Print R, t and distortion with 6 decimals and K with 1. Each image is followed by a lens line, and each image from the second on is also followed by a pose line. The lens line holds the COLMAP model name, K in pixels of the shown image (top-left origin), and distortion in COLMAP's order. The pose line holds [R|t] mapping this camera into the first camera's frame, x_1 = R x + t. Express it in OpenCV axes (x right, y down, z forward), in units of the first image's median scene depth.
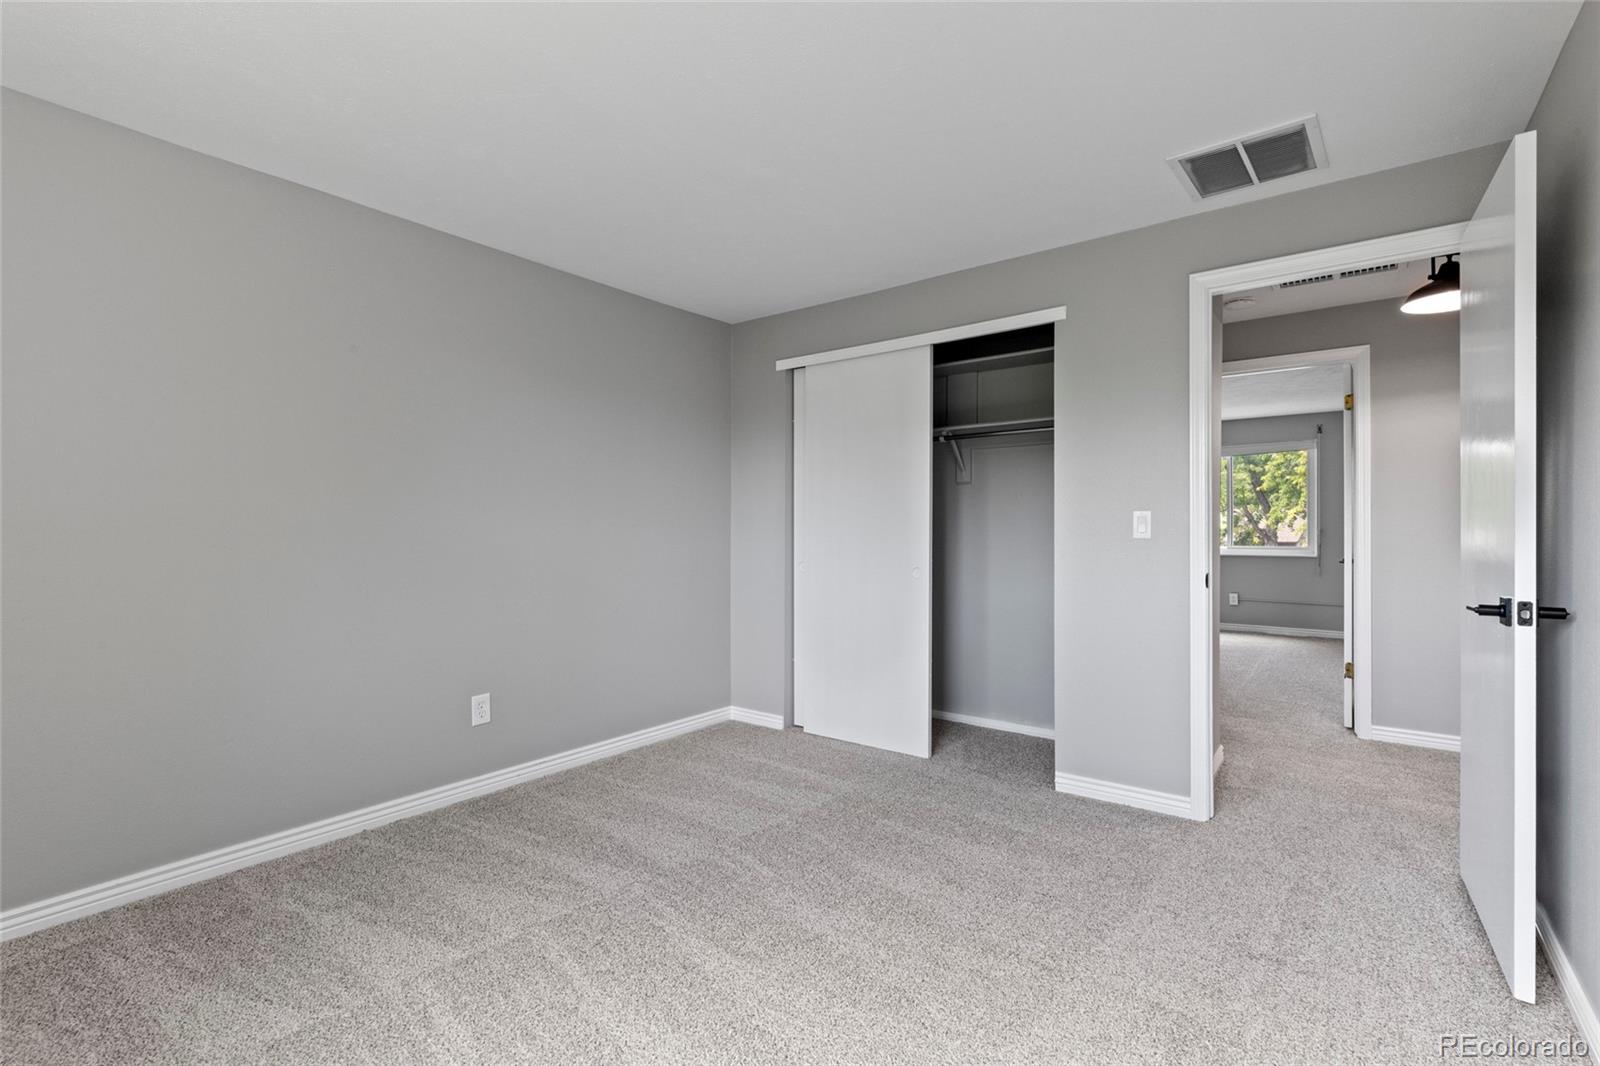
lens RADIAL K [[720.4, 0, 801.4], [0, 720.4, 525.9], [0, 0, 1]] dist [-0.001107, 0.001961]
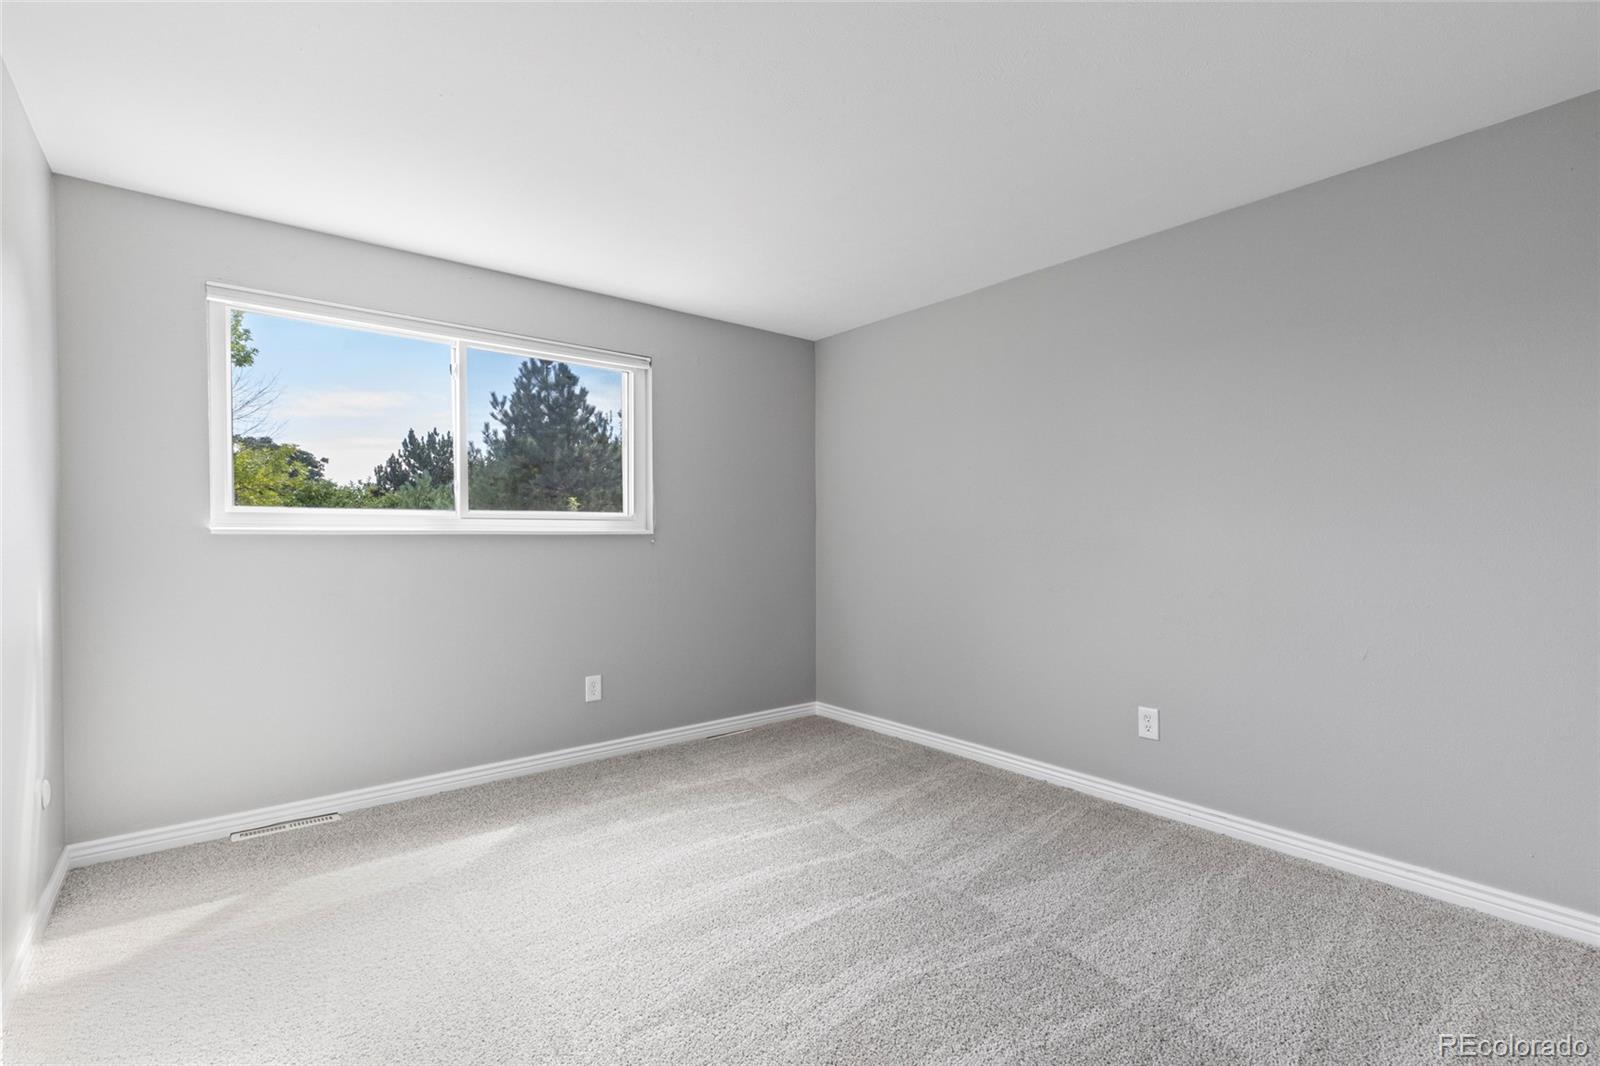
lens RADIAL K [[720.4, 0, 795.3], [0, 720.4, 537.5], [0, 0, 1]] dist [-0.001107, 0.001961]
pose [[-0.230061, 0.005996, -0.973158, 0.546462], [0.000631, 0.999982, 0.006012, 0.002254], [0.973176, 0.000769, -0.230060, 0.702479]]
